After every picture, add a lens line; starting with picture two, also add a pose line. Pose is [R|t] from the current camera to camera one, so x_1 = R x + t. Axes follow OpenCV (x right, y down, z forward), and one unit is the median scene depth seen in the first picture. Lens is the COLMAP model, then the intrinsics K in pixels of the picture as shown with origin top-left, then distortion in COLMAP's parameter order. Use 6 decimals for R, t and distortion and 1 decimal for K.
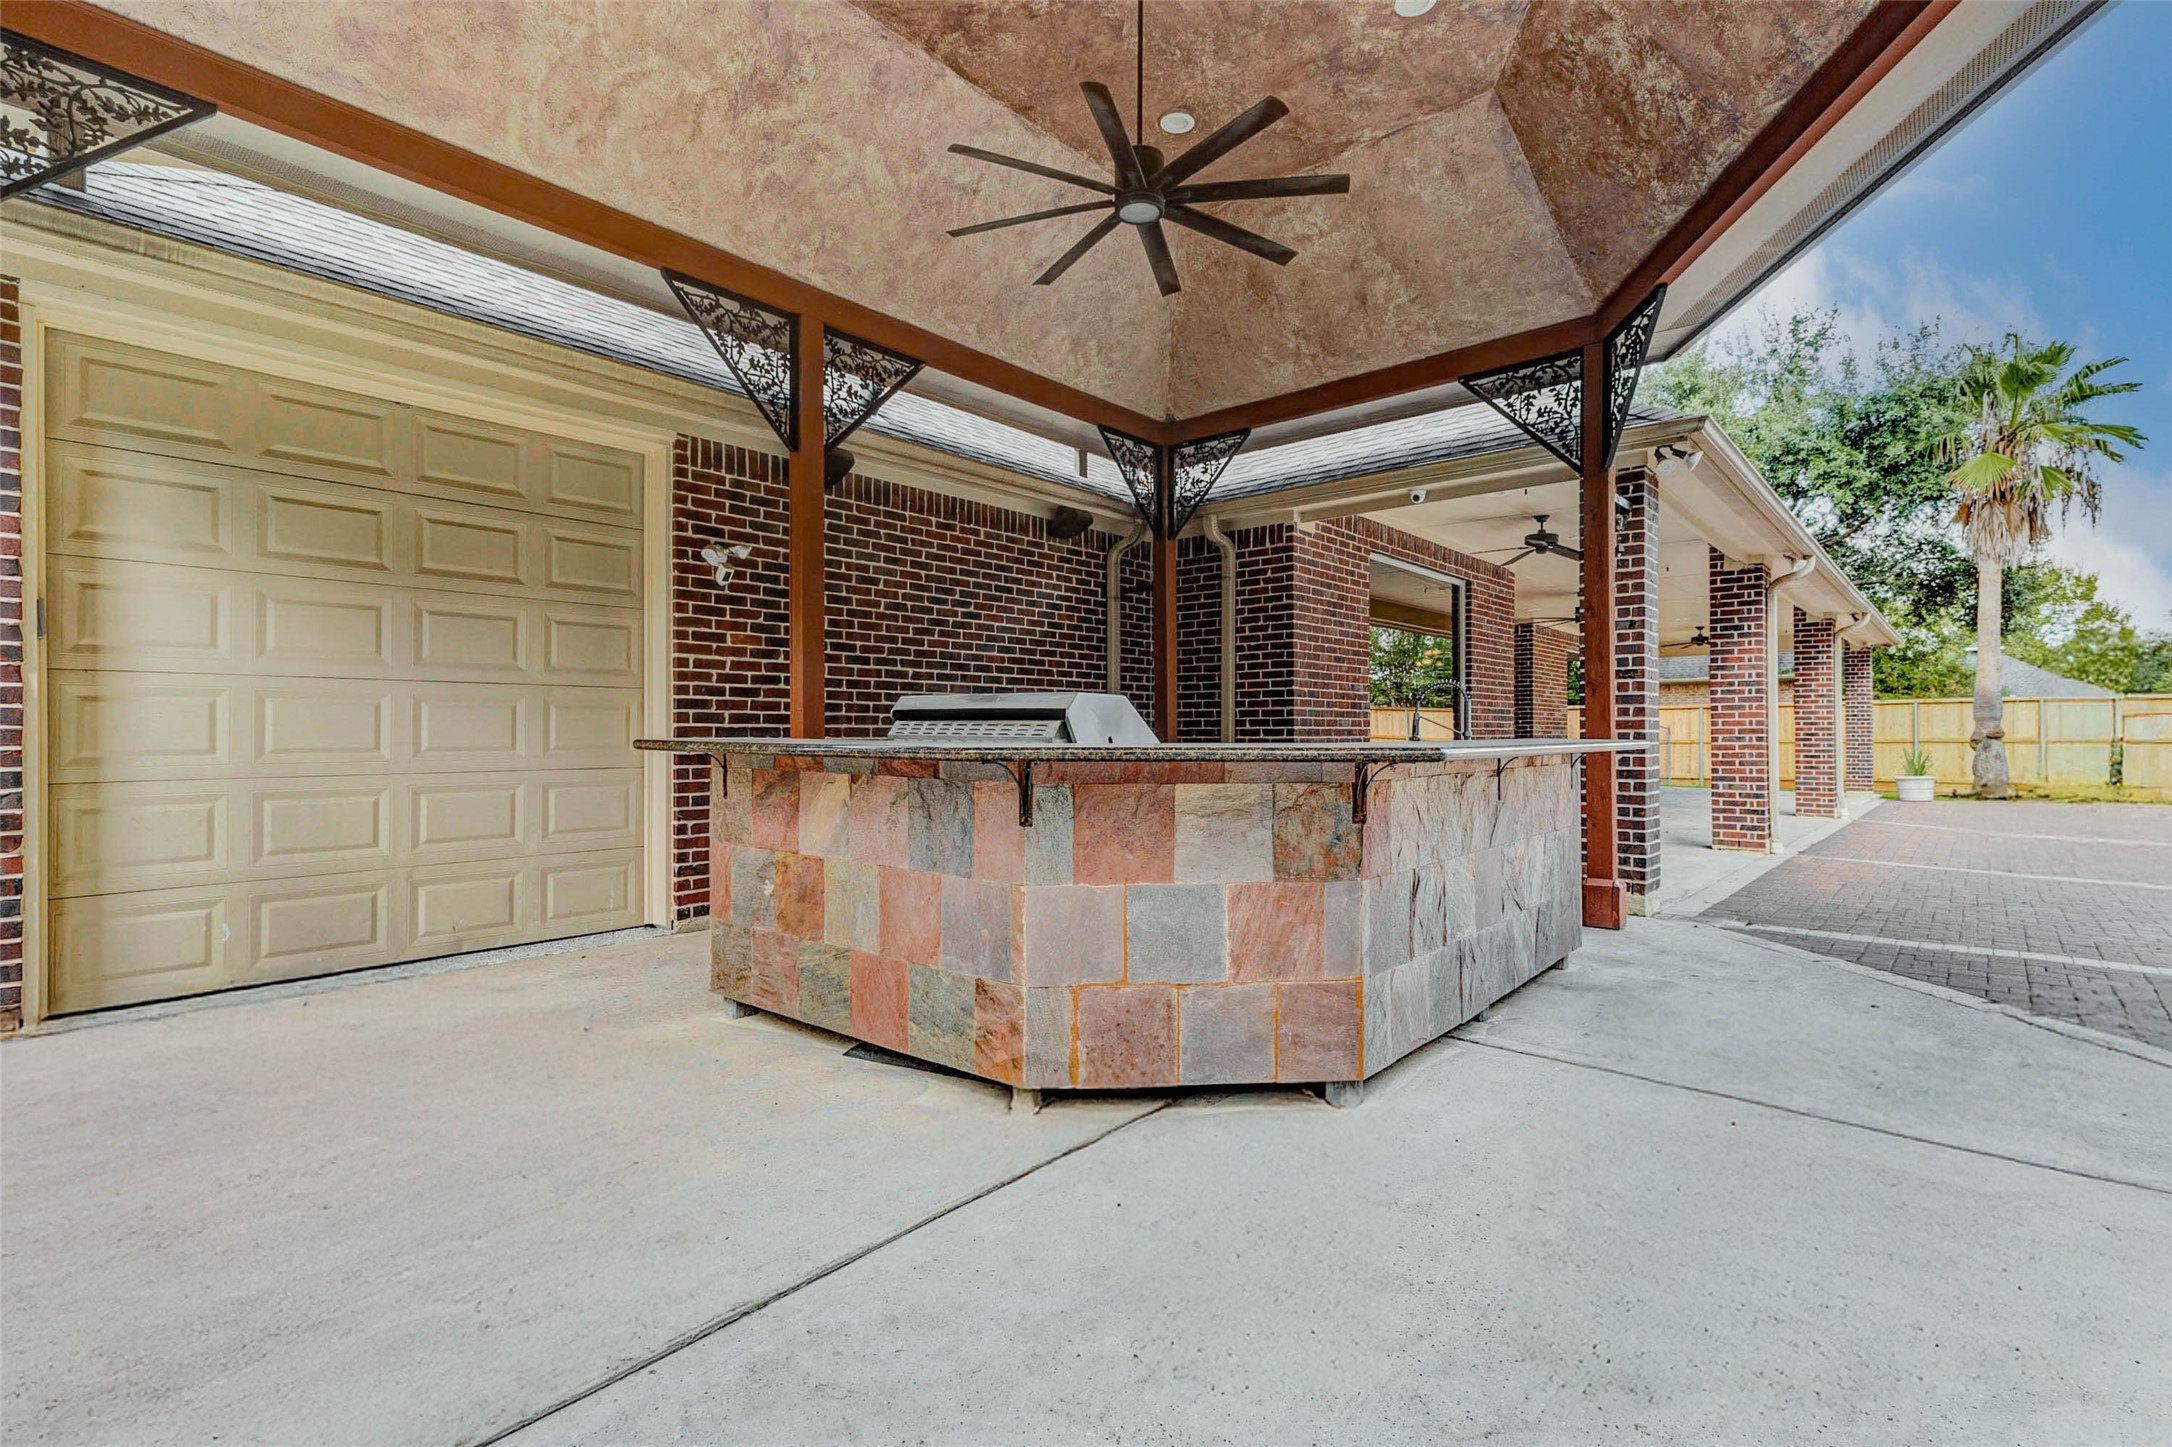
lens RADIAL K [[997.8, 0, 1092.5], [0, 997.8, 719.1], [0, 0, 1]] dist [-0.007240, 0.000079]
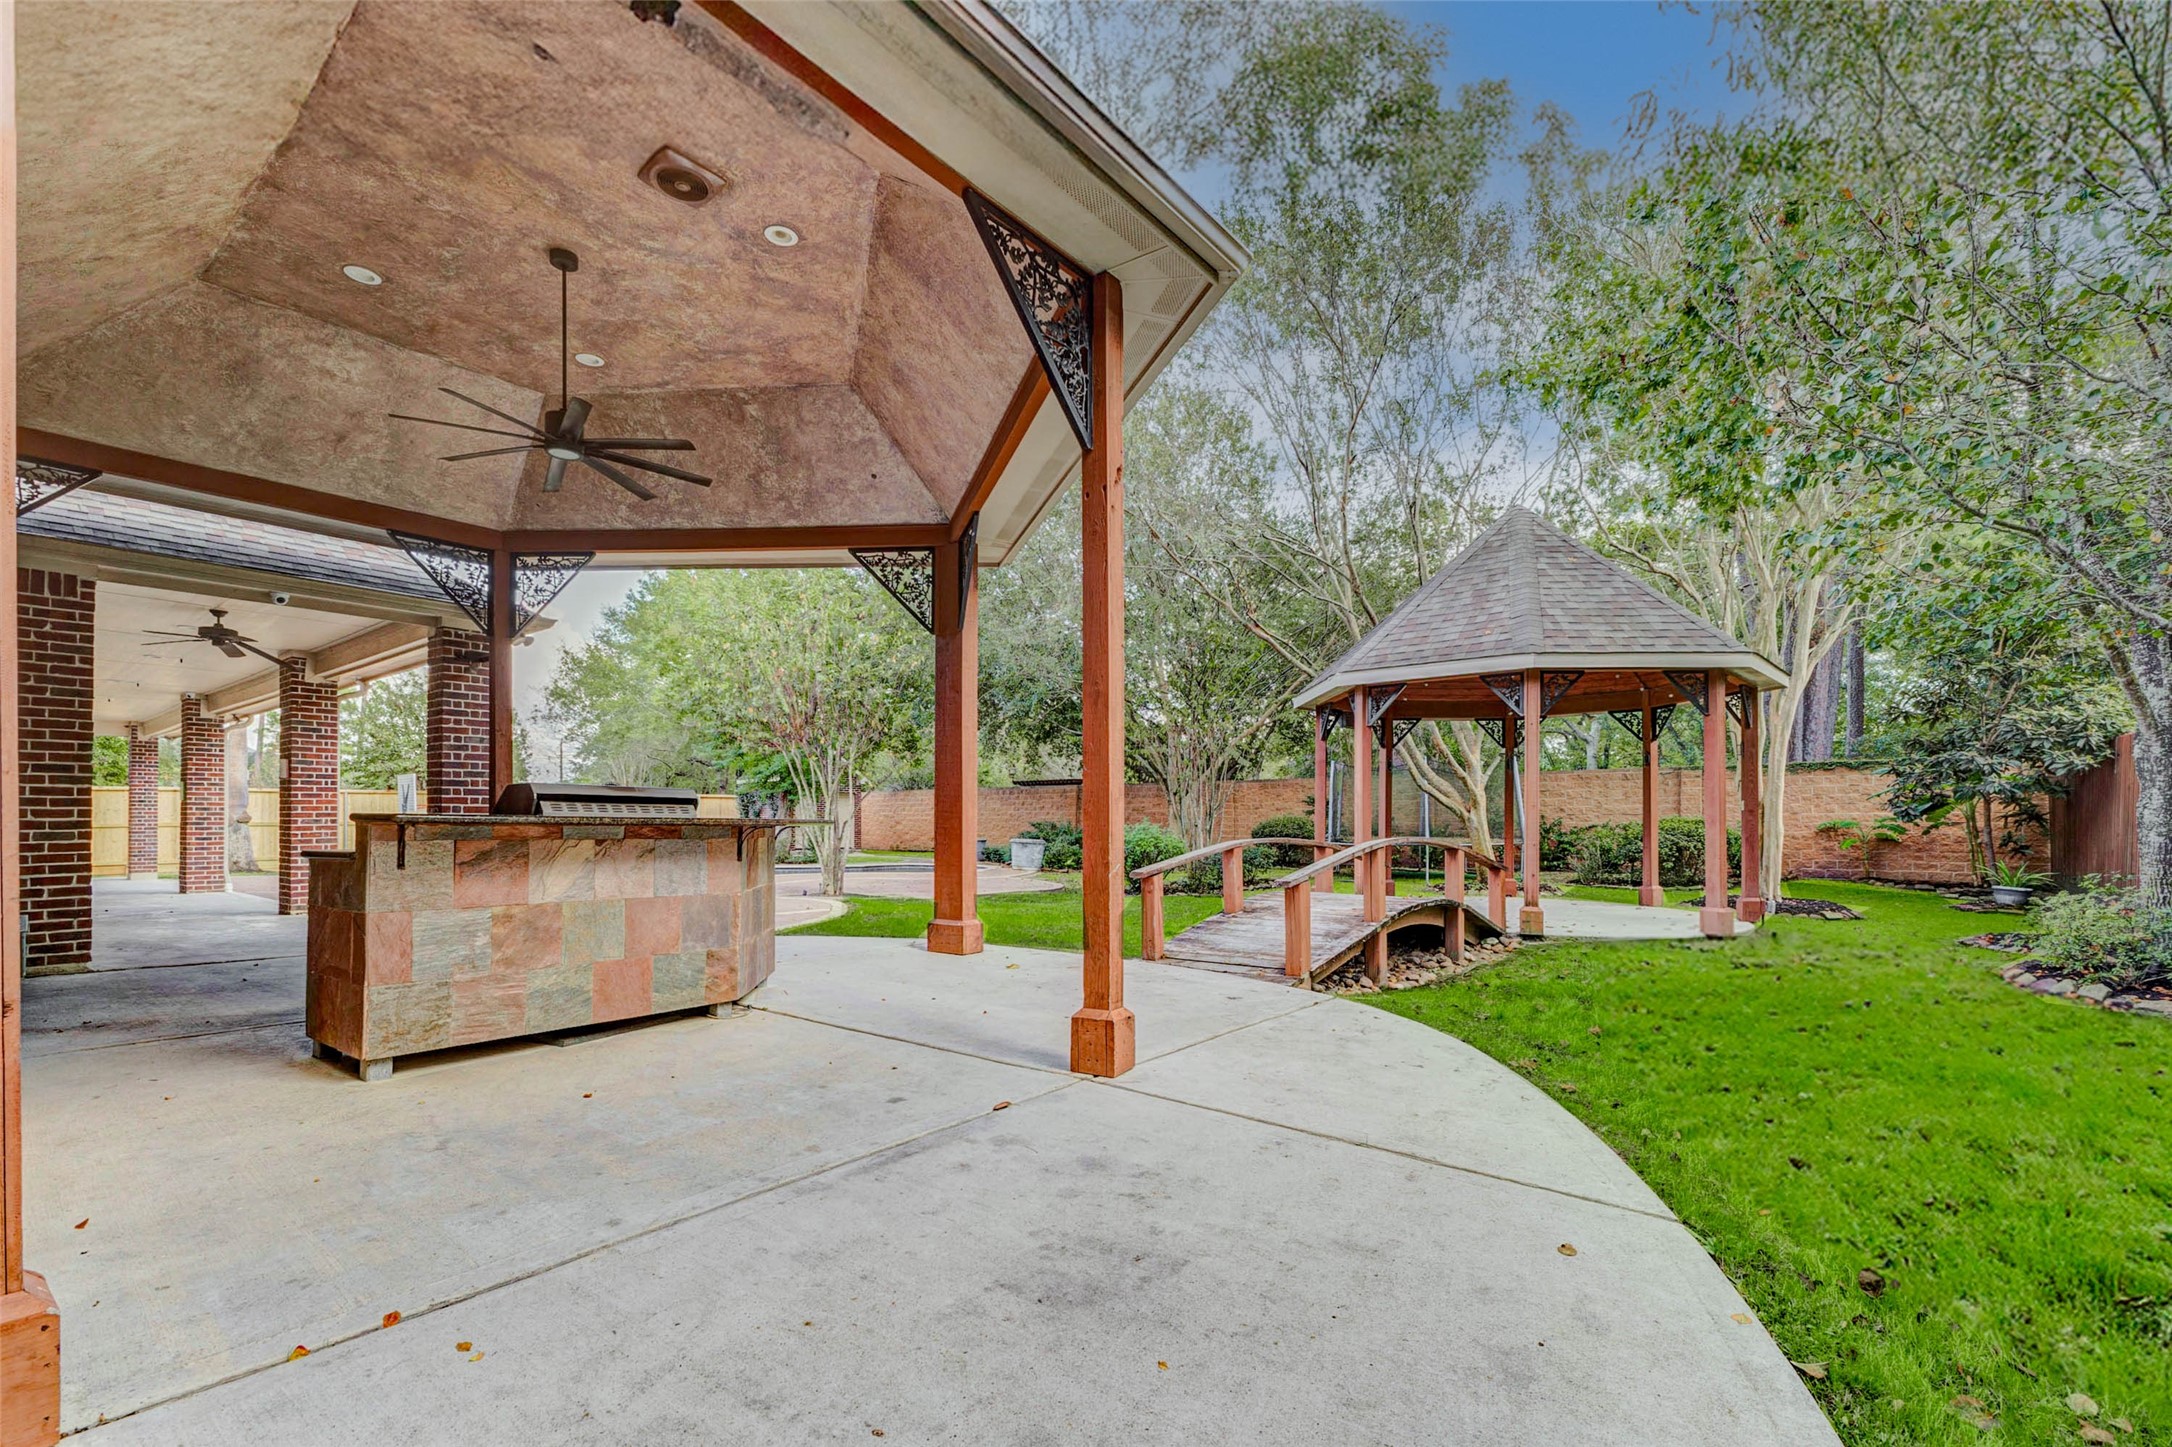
lens RADIAL K [[997.8, 0, 1092.5], [0, 997.8, 719.1], [0, 0, 1]] dist [-0.007240, 0.000079]
pose [[-0.061038, 0.105302, 0.992565, -1.716358], [-0.012474, 0.994261, -0.106249, 0.026281], [-0.998058, -0.018866, -0.059374, 0.372552]]
